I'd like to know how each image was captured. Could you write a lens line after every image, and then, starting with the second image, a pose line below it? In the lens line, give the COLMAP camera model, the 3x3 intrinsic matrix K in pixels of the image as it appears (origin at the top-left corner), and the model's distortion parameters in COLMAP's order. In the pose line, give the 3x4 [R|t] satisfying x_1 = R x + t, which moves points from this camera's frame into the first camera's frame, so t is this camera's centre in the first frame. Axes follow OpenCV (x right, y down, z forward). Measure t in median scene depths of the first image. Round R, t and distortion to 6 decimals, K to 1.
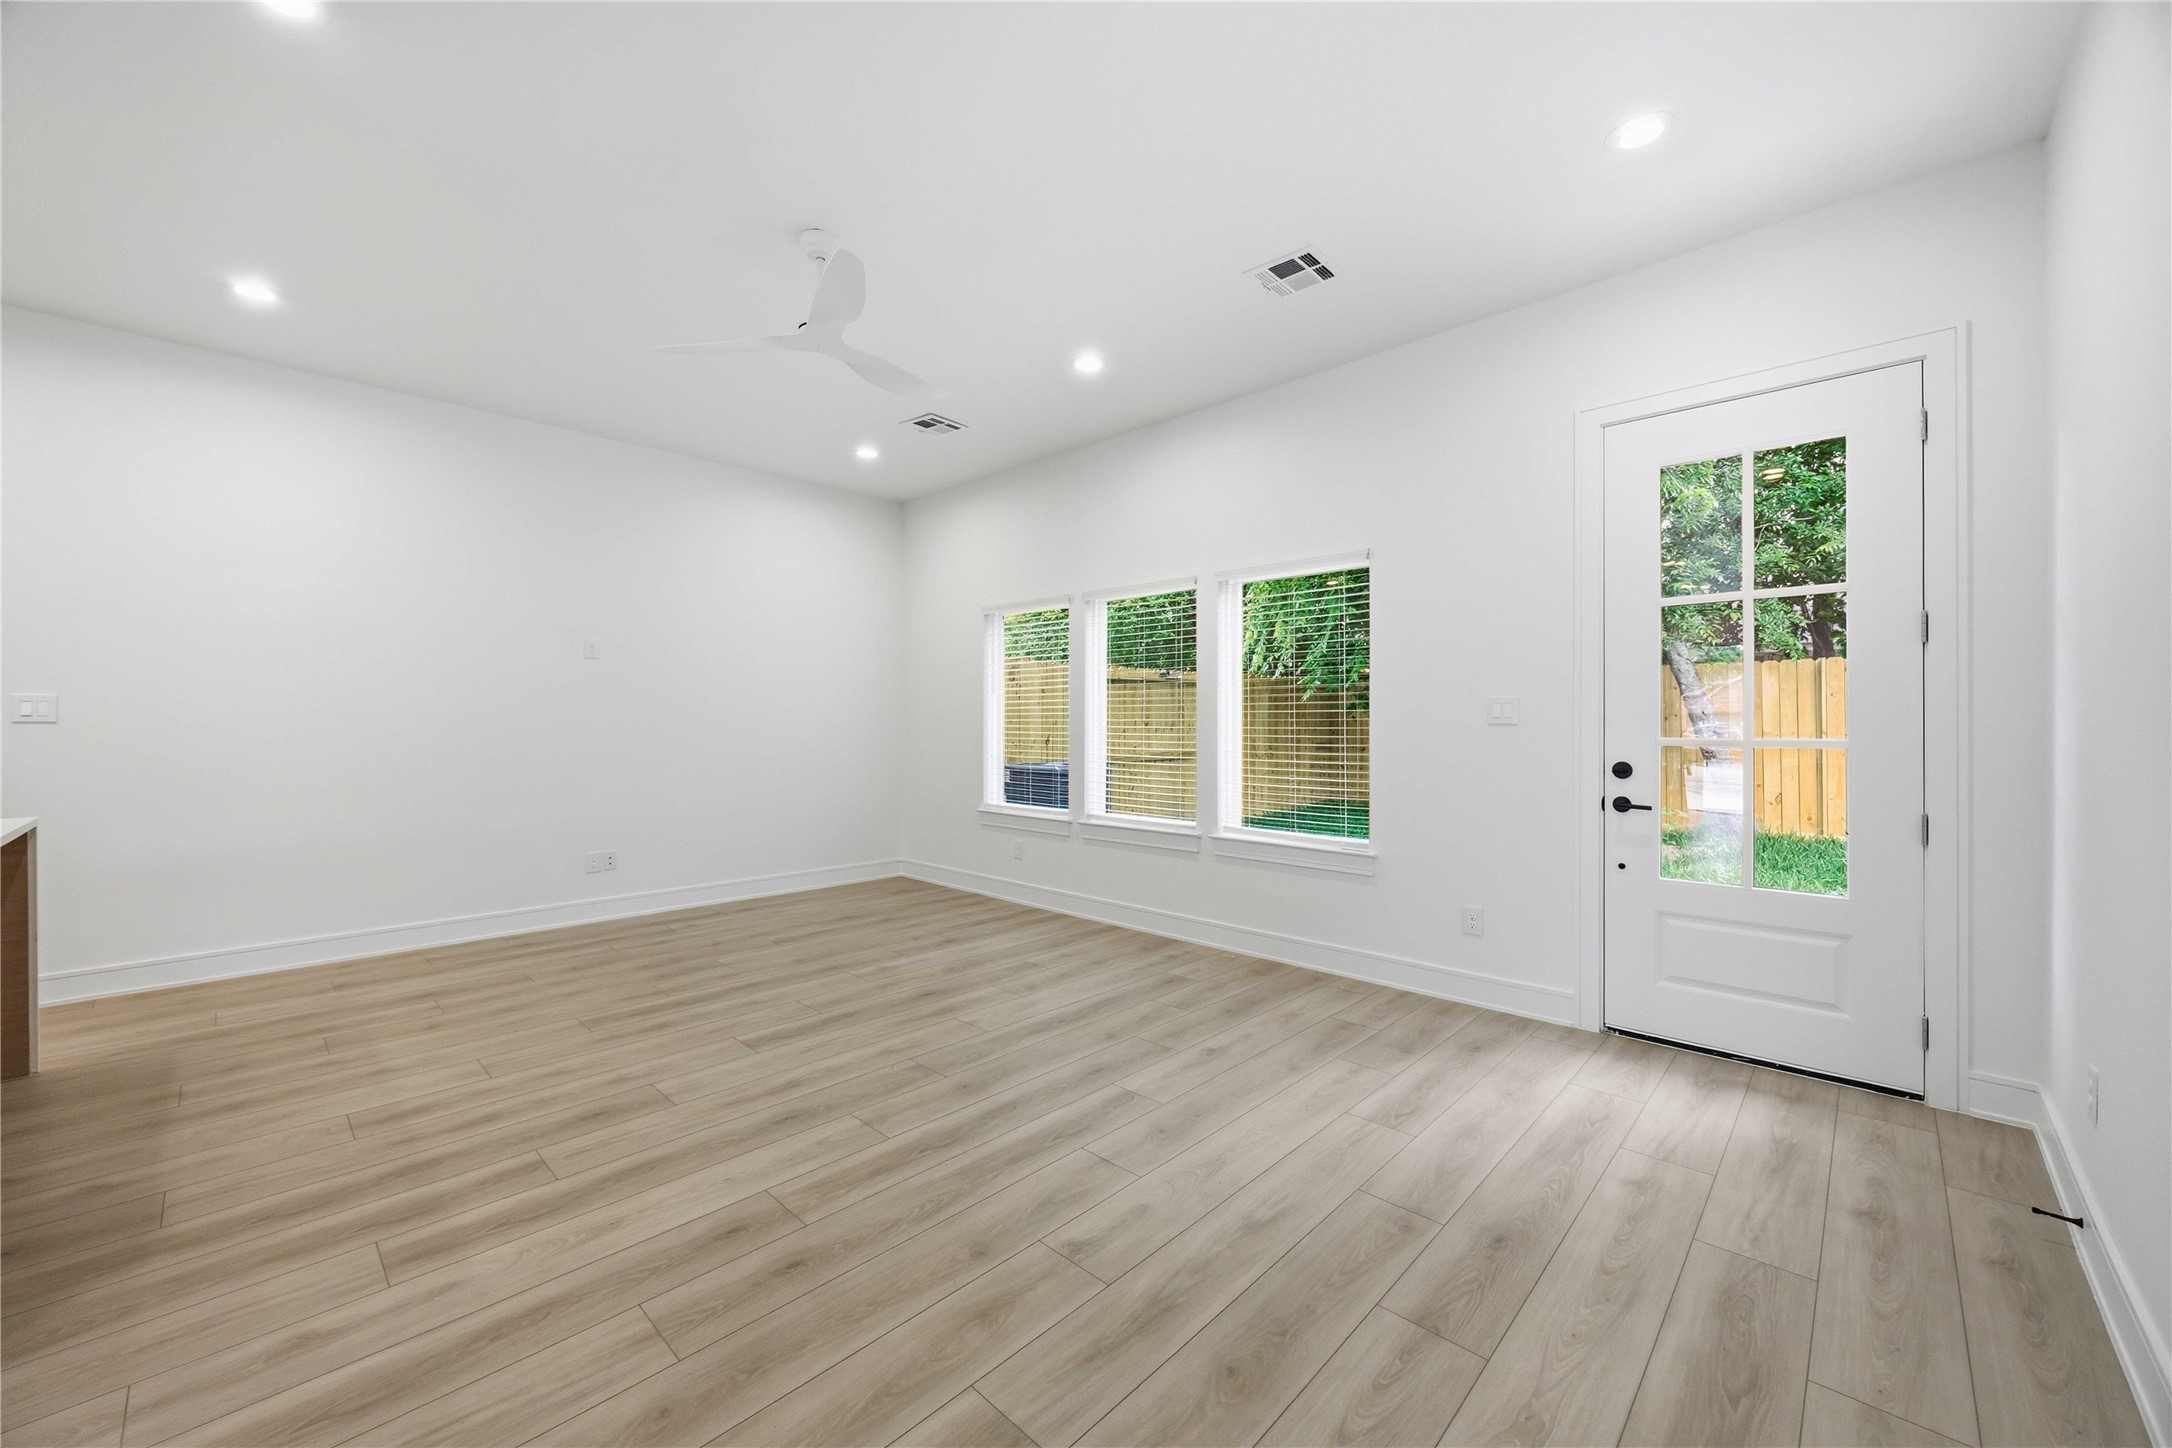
lens RADIAL K [[833.8, 0, 1083.1], [0, 833.8, 722.4], [0, 0, 1]] dist [-0.001374, -0.000300]
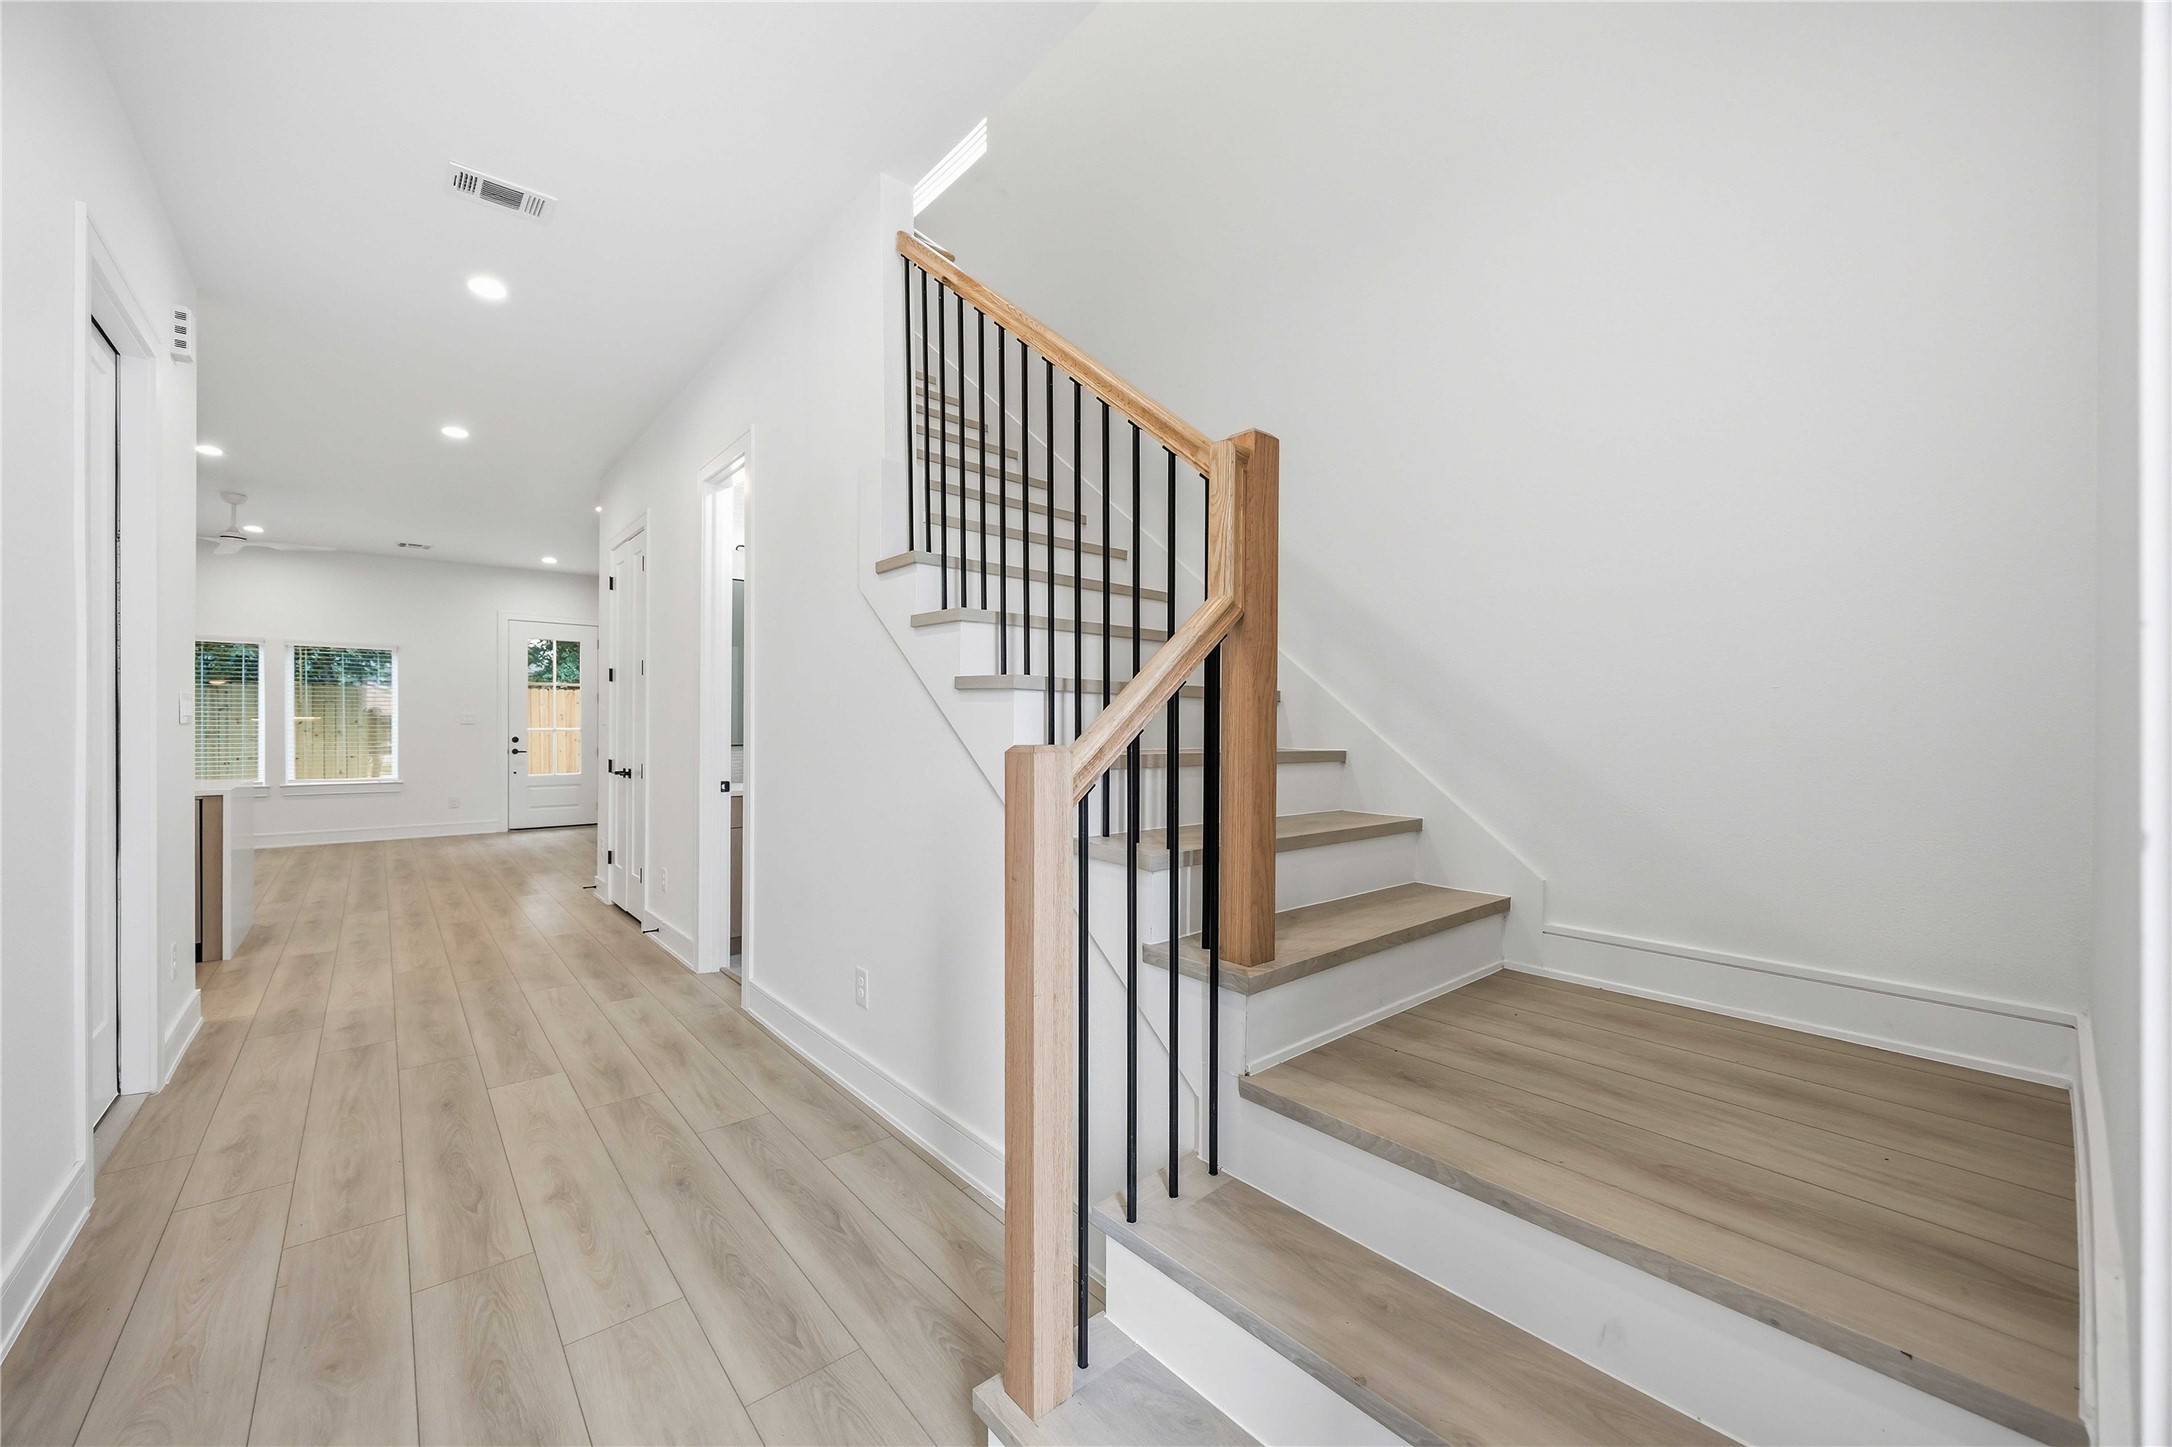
lens RADIAL K [[797.7, 0, 1042.8], [0, 797.7, 722.9], [0, 0, 1]] dist [0.019124, 0.000050]
pose [[0.110391, 0.003404, 0.993882, -2.071819], [-0.007308, 0.999970, -0.002613, -0.007825], [-0.993861, -0.006975, 0.110413, -1.215196]]
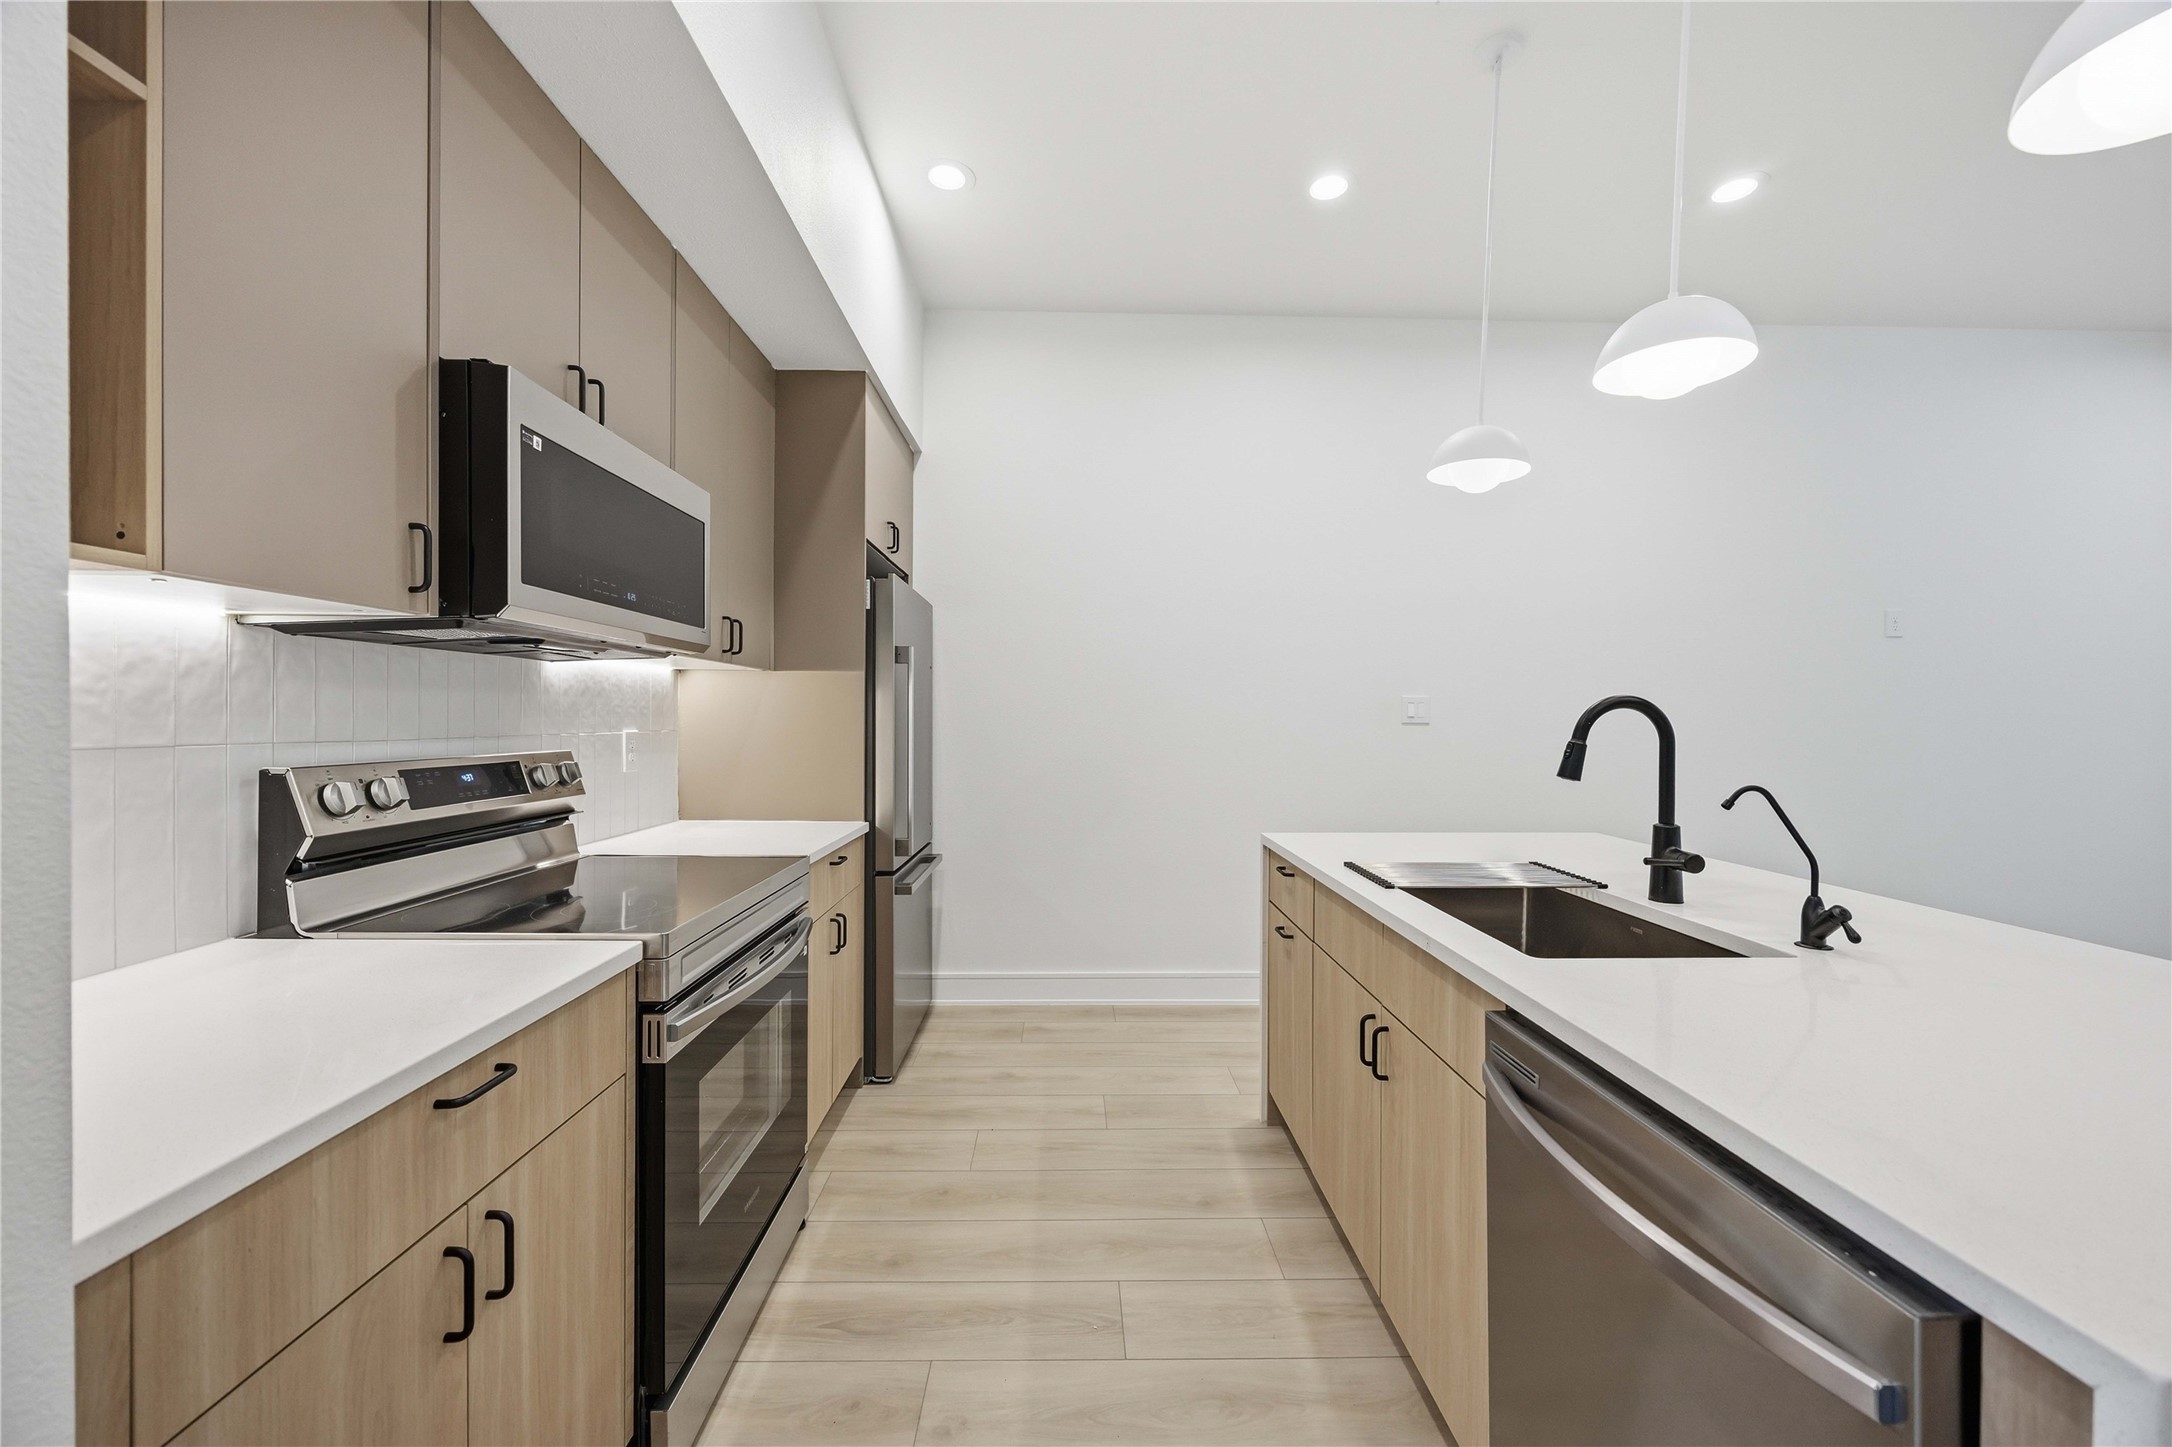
lens RADIAL K [[835.1, 0, 1081.8], [0, 835.1, 734.5], [0, 0, 1]] dist [-0.000916, 0.000132]
pose [[0.713239, 0.016863, -0.700718, -0.978148], [-0.004593, 0.999802, 0.019384, -0.005336], [0.700906, -0.010607, 0.713175, -0.016215]]
